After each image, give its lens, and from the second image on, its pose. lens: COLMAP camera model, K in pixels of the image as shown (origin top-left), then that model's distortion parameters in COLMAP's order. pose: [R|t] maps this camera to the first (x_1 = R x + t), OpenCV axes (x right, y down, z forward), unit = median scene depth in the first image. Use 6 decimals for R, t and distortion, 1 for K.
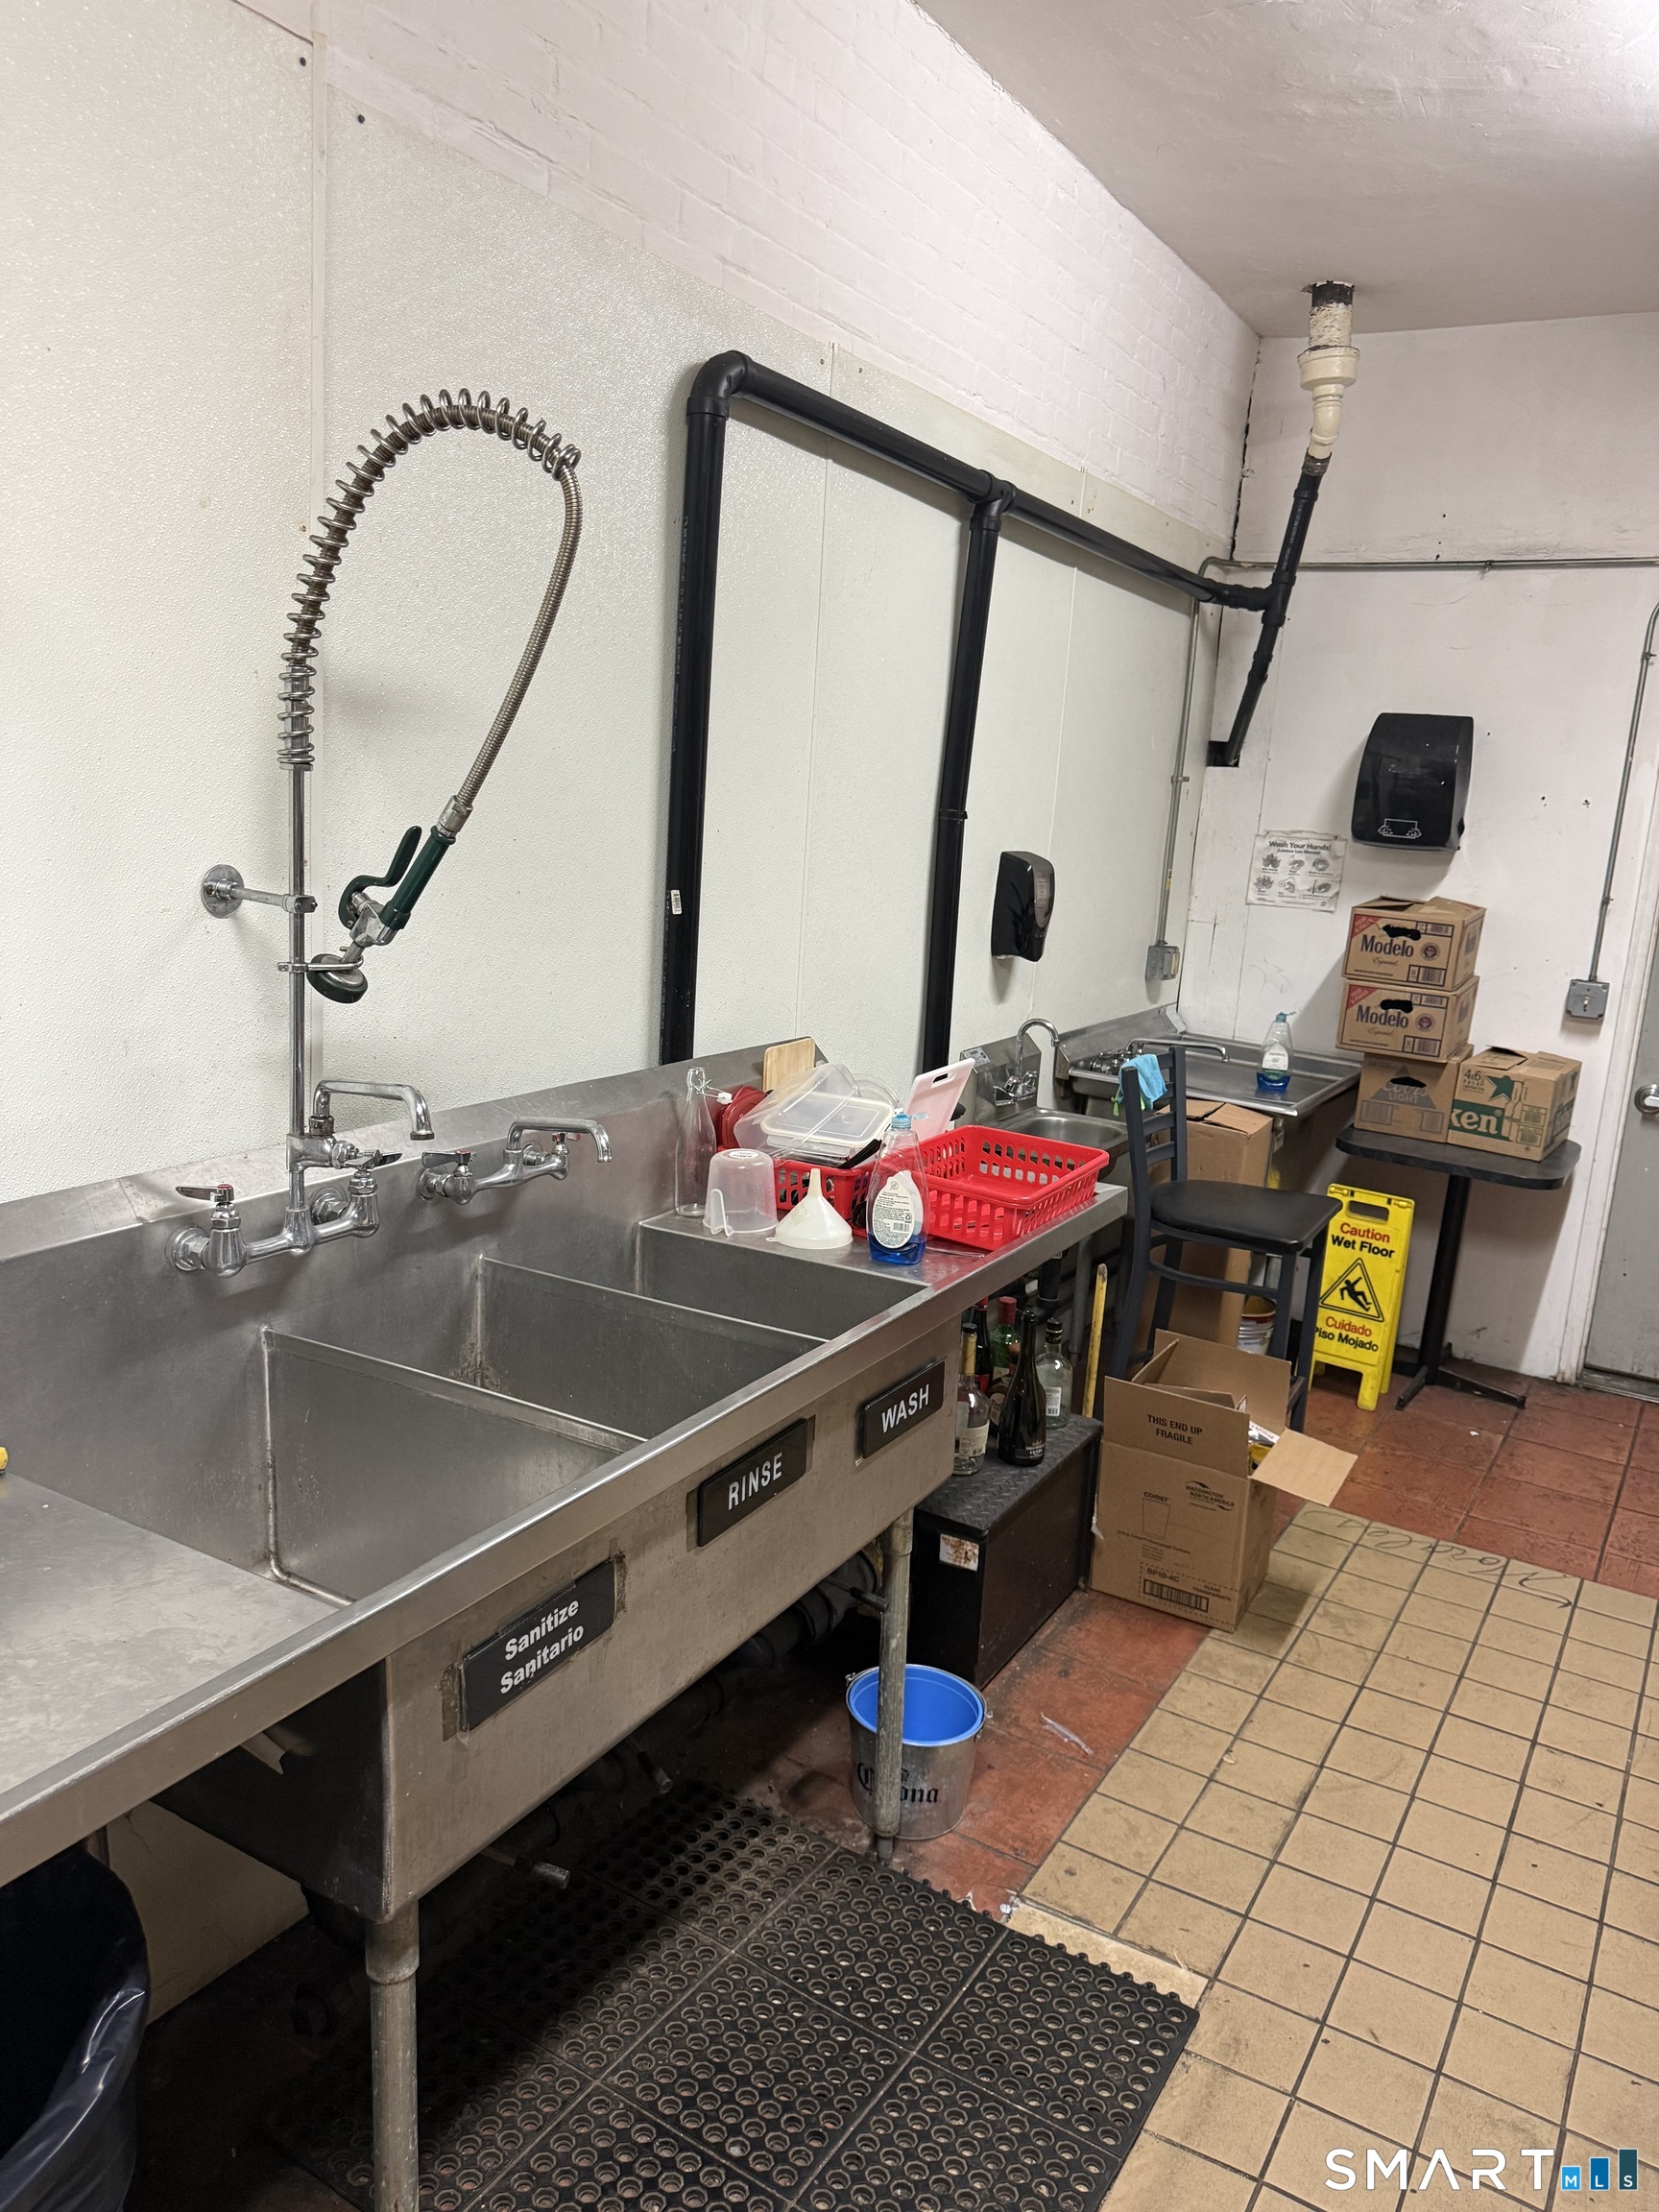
lens RADIAL K [[1619.9, 0, 829.5], [0, 1619.9, 1106.0], [0, 0, 1]] dist [0.017576, -0.003416]
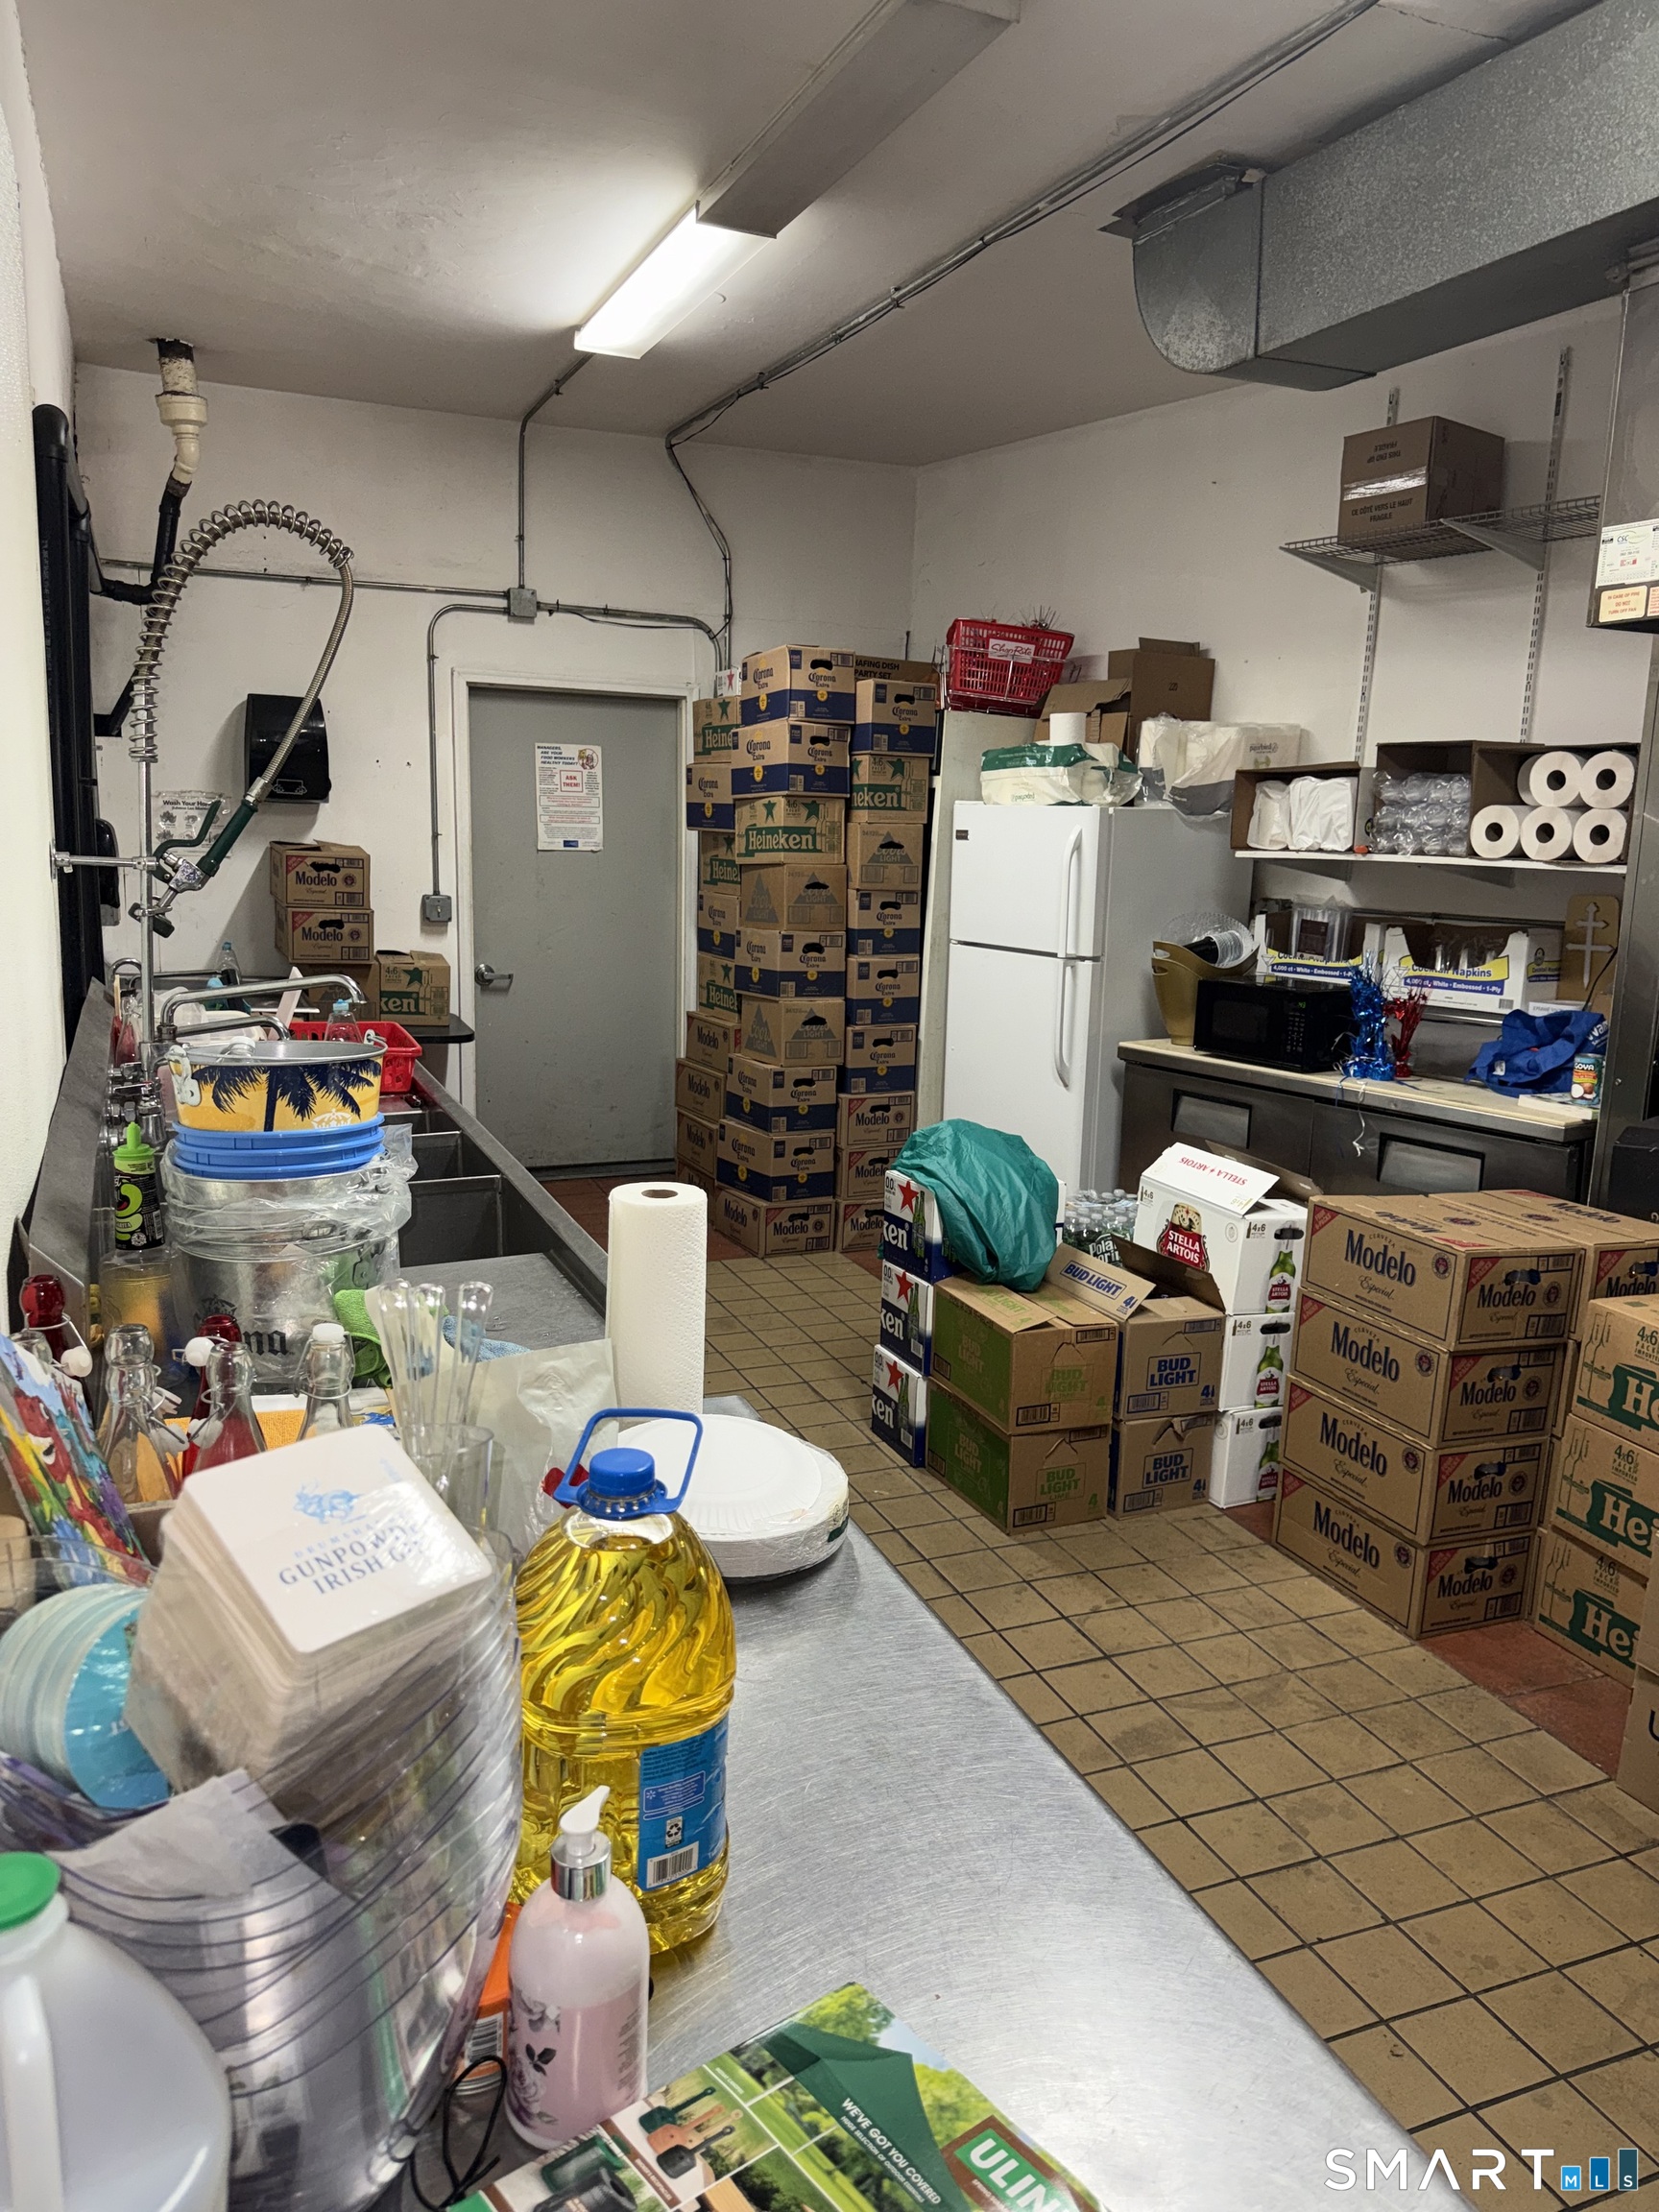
lens RADIAL K [[1632.0, 0, 829.5], [0, 1632.0, 1106.0], [0, 0, 1]] dist [-0.002806, -0.001675]
pose [[0.601871, -0.178060, 0.778490, -0.447715], [0.157437, 0.982151, 0.102924, 0.008865], [-0.782921, 0.060616, 0.619161, -0.103520]]
